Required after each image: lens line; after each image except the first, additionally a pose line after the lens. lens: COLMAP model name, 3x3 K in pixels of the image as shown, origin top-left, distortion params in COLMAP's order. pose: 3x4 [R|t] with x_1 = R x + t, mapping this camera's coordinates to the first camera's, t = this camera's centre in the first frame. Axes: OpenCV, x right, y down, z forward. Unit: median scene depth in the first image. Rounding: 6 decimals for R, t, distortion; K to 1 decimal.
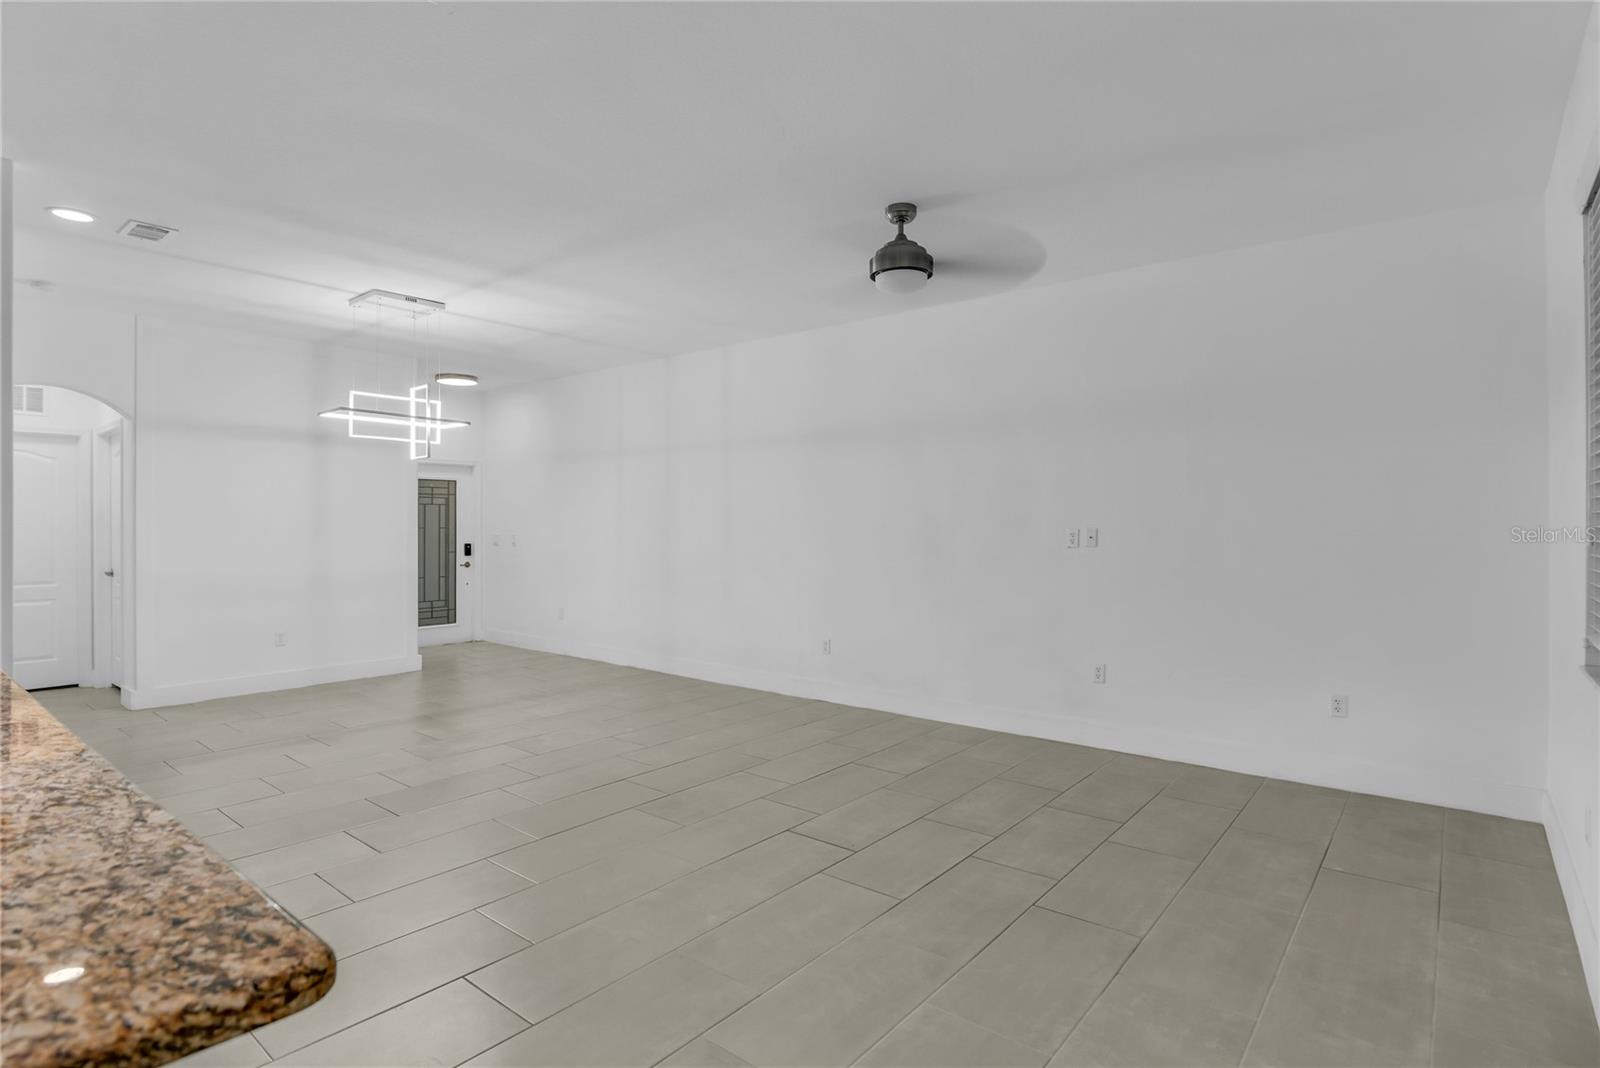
lens RADIAL K [[808.8, 0, 814.7], [0, 808.8, 524.4], [0, 0, 1]] dist [-0.025568, -0.003100]
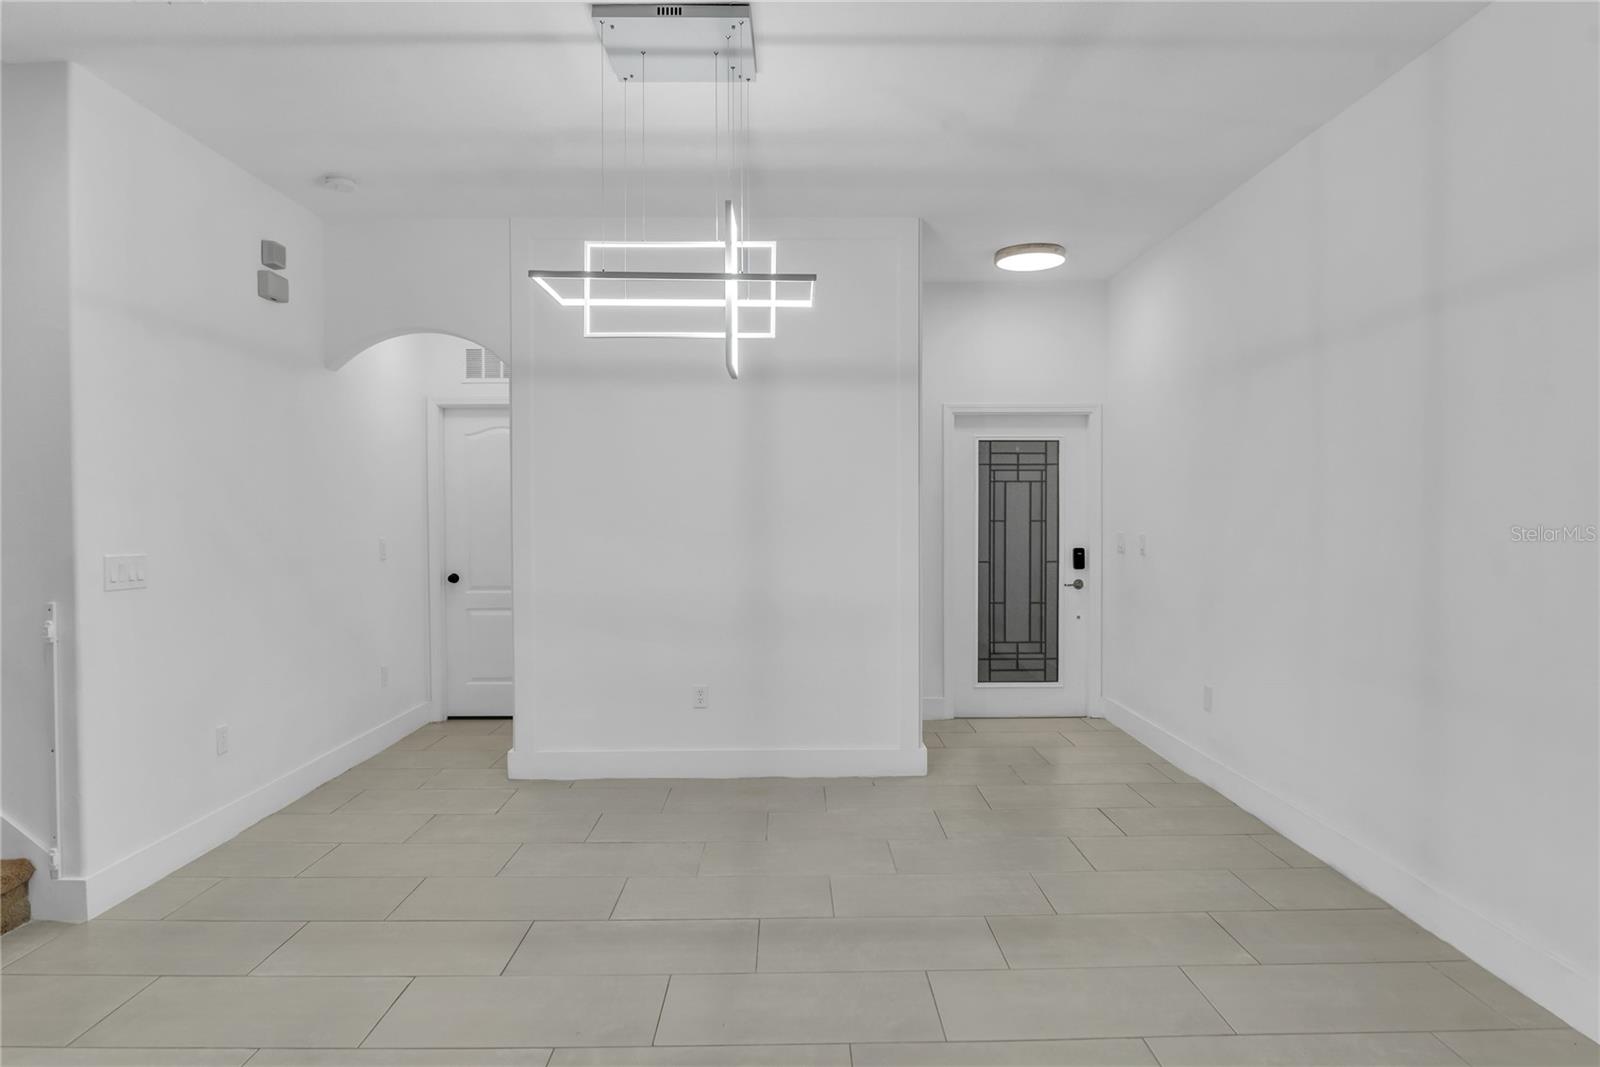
lens RADIAL K [[942.4, 0, 798.6], [0, 942.4, 530.3], [0, 0, 1]] dist [-0.019355, -0.001591]
pose [[0.625576, 0.010745, -0.780089, -0.049961], [0.001947, 0.999881, 0.015334, 0.000350], [0.780161, -0.011111, 0.625481, 0.737303]]
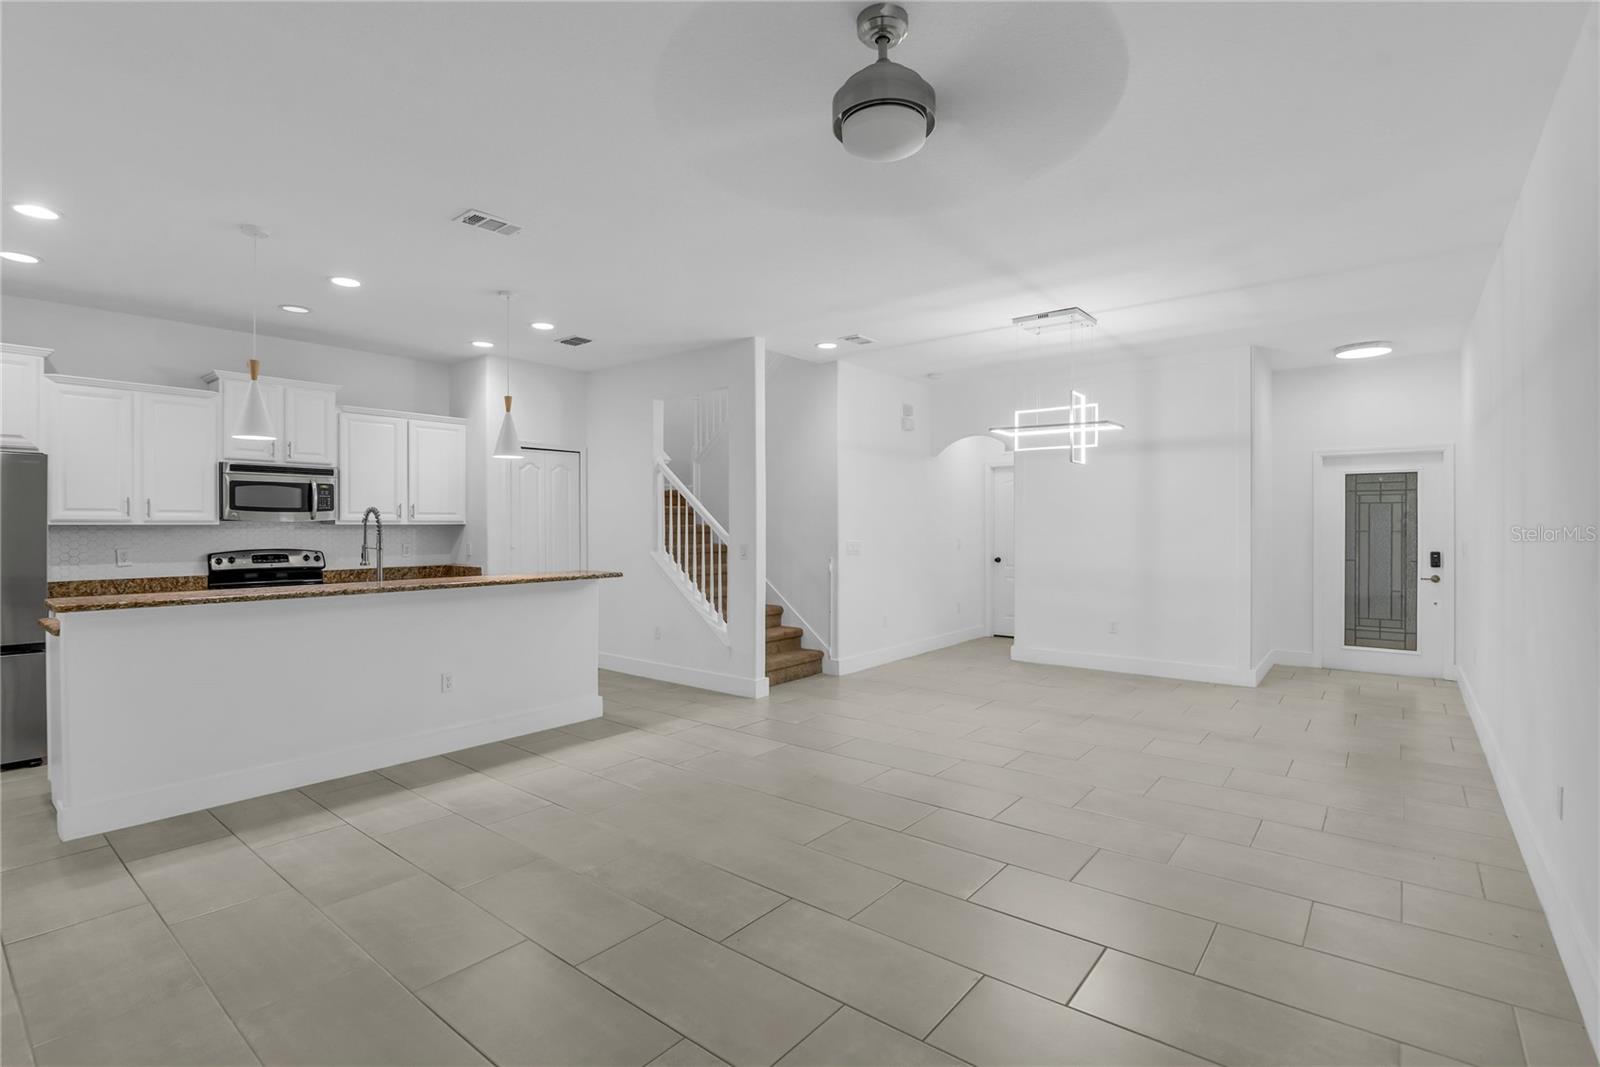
lens RADIAL K [[757.4, 0, 805.4], [0, 757.4, 527.5], [0, 0, 1]] dist [-0.026962, 0.002019]
pose [[-0.002839, 0.002950, -0.999992, 0.506589], [-0.000765, 0.999995, 0.002952, -0.002425], [0.999996, 0.000773, -0.002837, 0.696411]]
